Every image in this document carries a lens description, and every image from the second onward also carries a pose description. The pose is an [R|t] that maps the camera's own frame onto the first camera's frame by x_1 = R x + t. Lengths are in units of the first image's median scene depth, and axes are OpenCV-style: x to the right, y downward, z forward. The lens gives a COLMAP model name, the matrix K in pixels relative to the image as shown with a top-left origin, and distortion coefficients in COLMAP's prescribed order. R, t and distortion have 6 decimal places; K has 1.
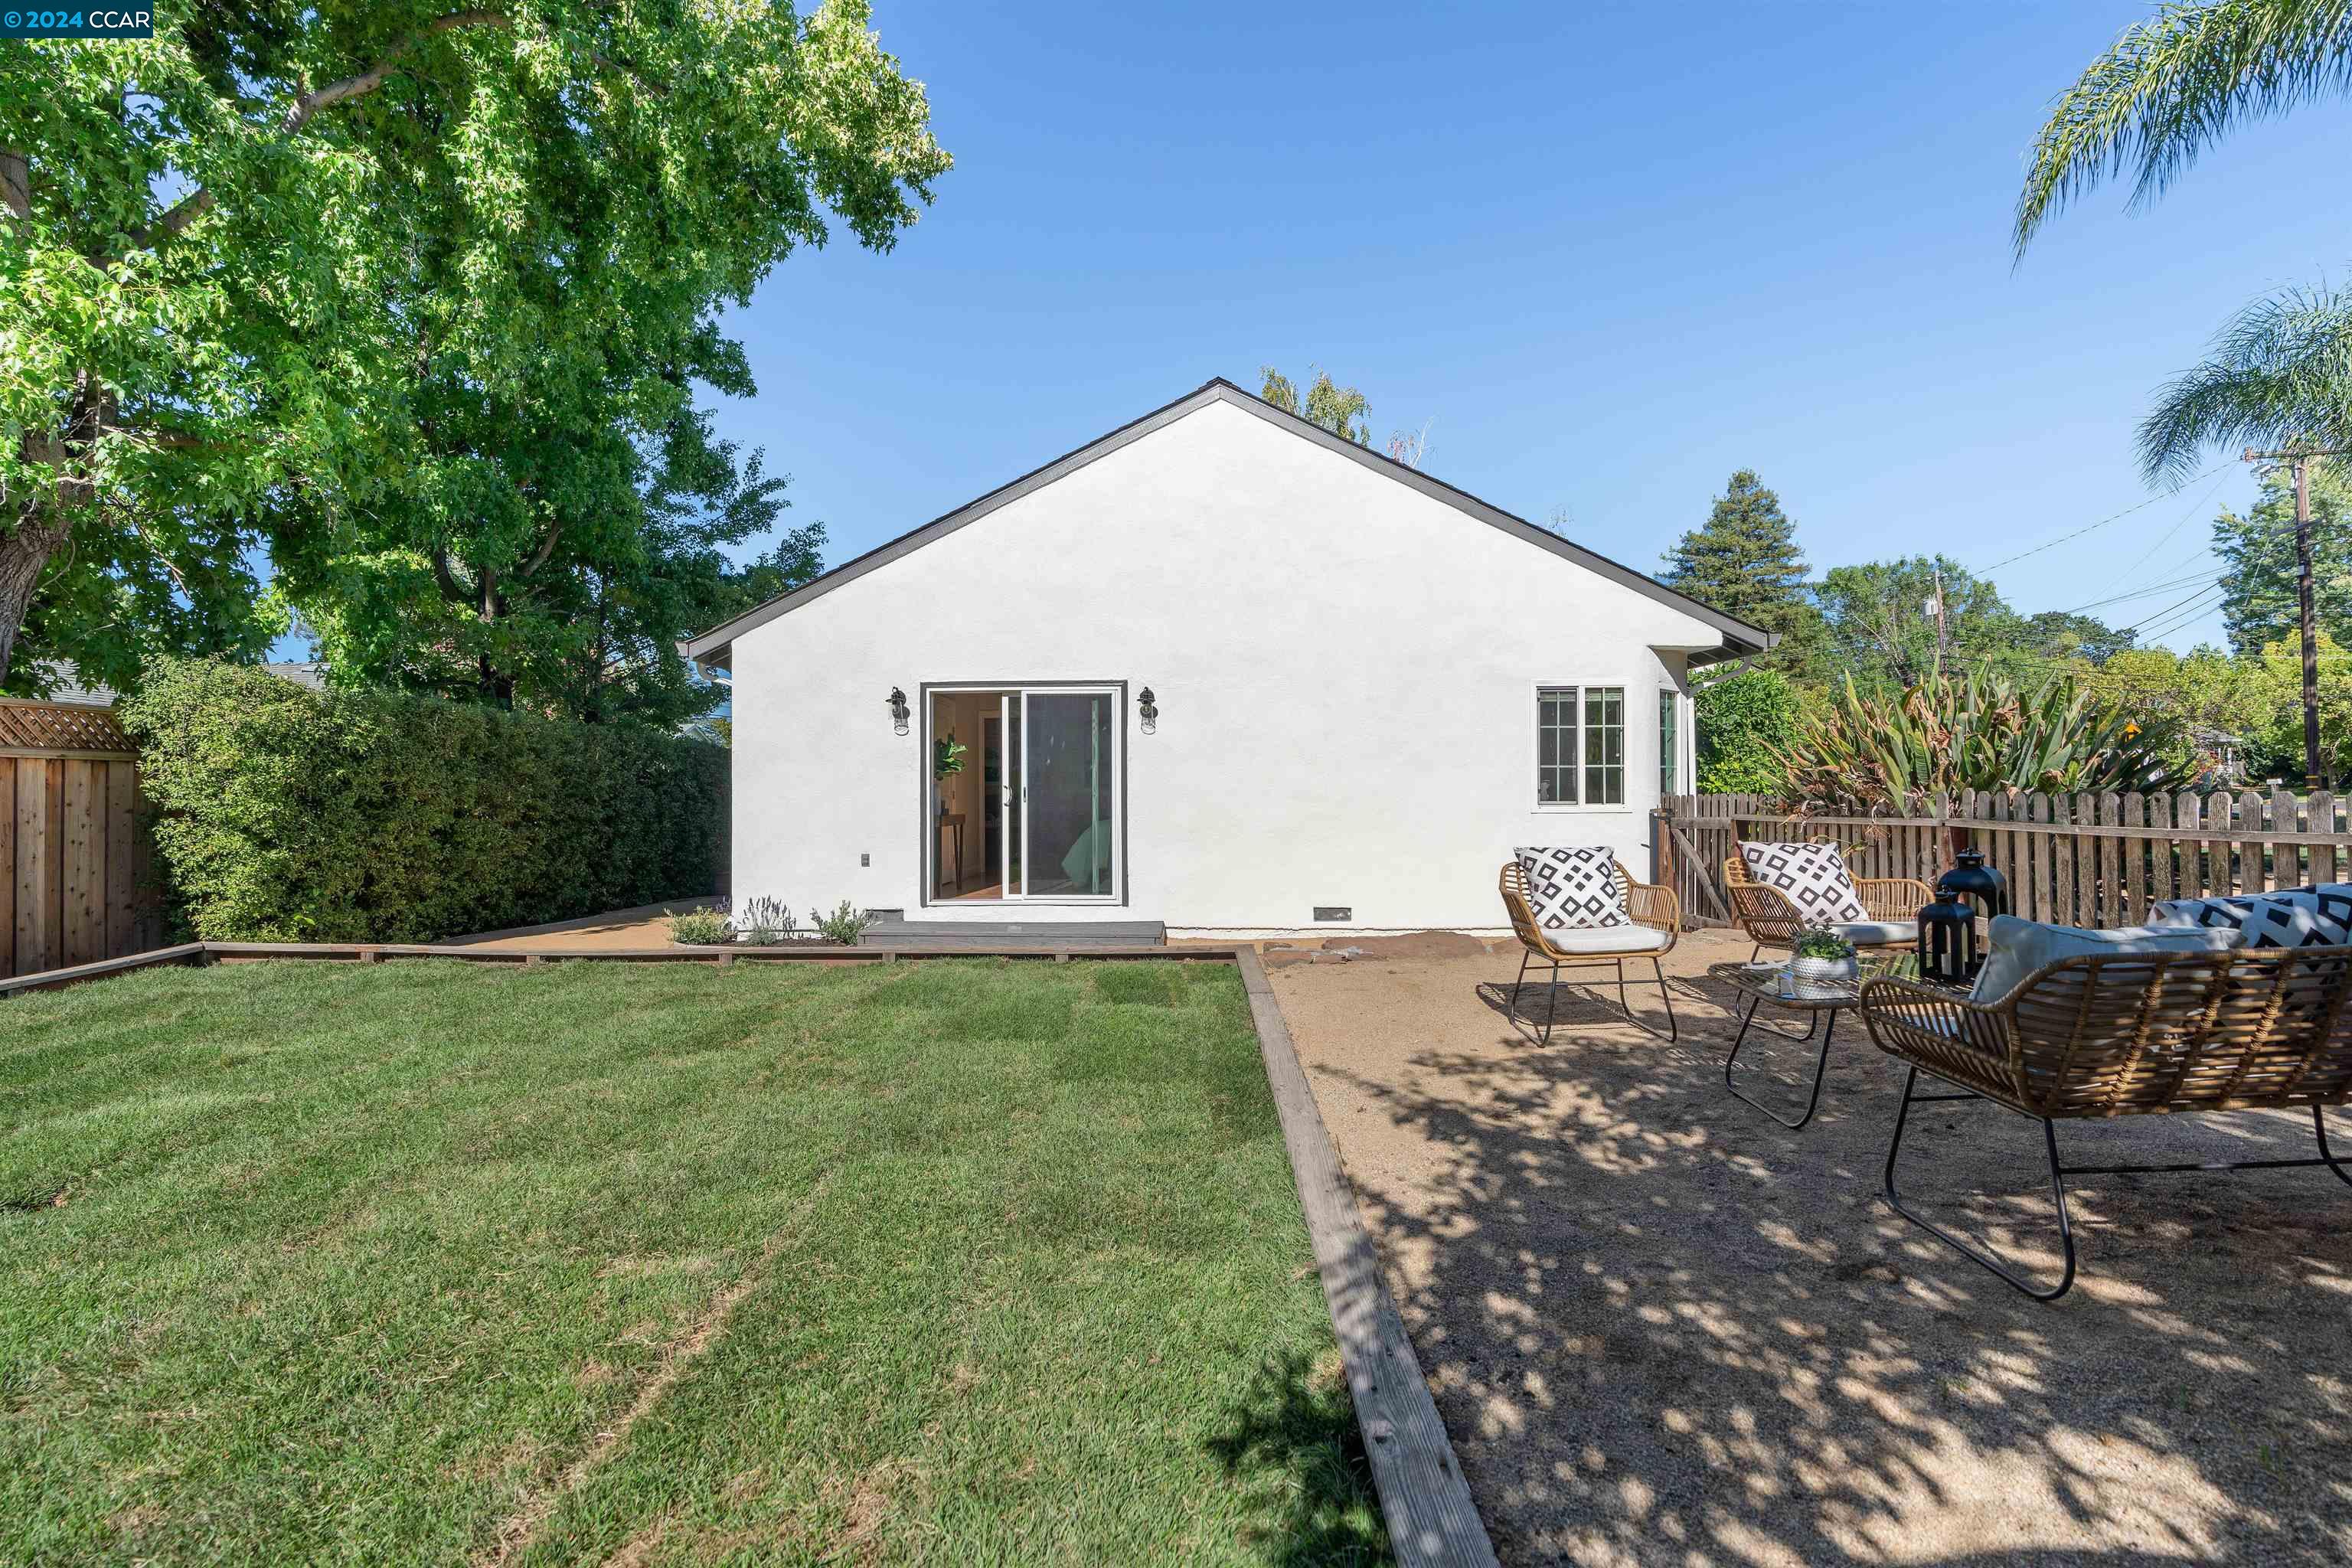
lens RADIAL K [[1058.7, 0, 1171.4], [0, 1058.7, 791.4], [0, 0, 1]] dist [-0.000658, 0.000156]
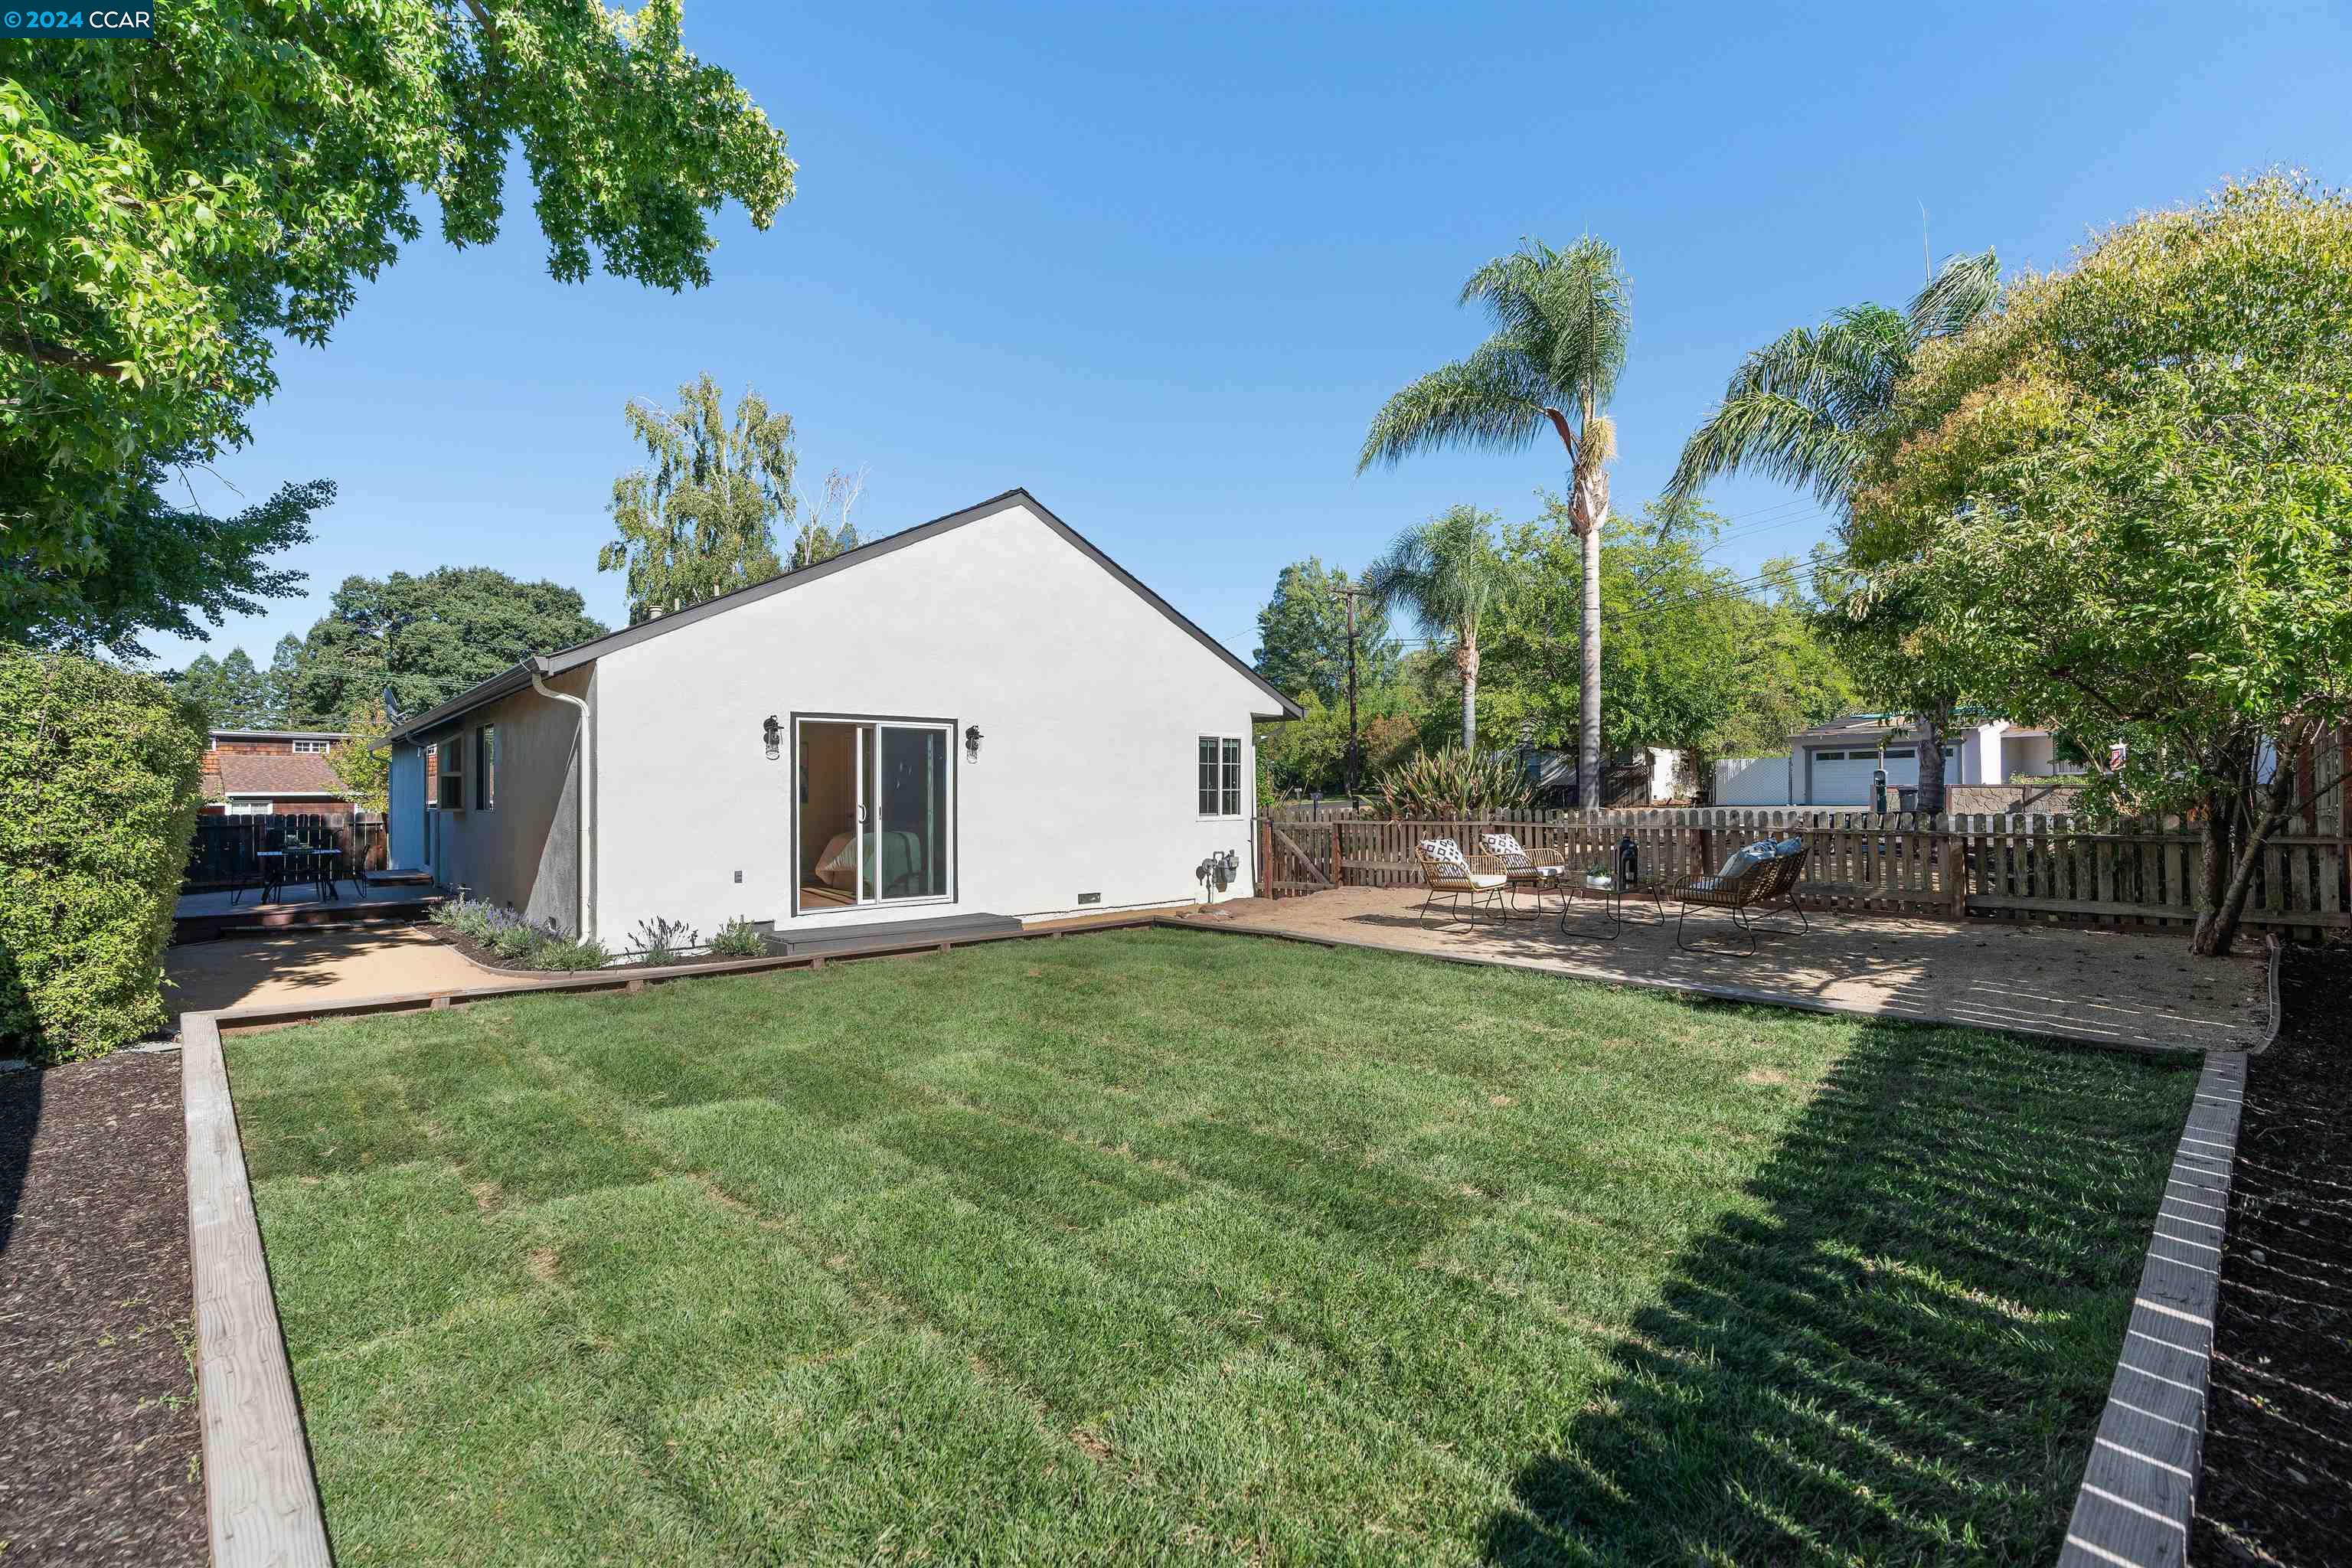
lens RADIAL K [[1058.7, 0, 1171.4], [0, 1058.7, 791.4], [0, 0, 1]] dist [-0.000658, 0.000156]
pose [[0.738075, 0.001551, 0.674717, -0.687192], [0.001863, 0.999989, -0.004336, -0.015206], [-0.674716, 0.004457, 0.738064, -0.073795]]
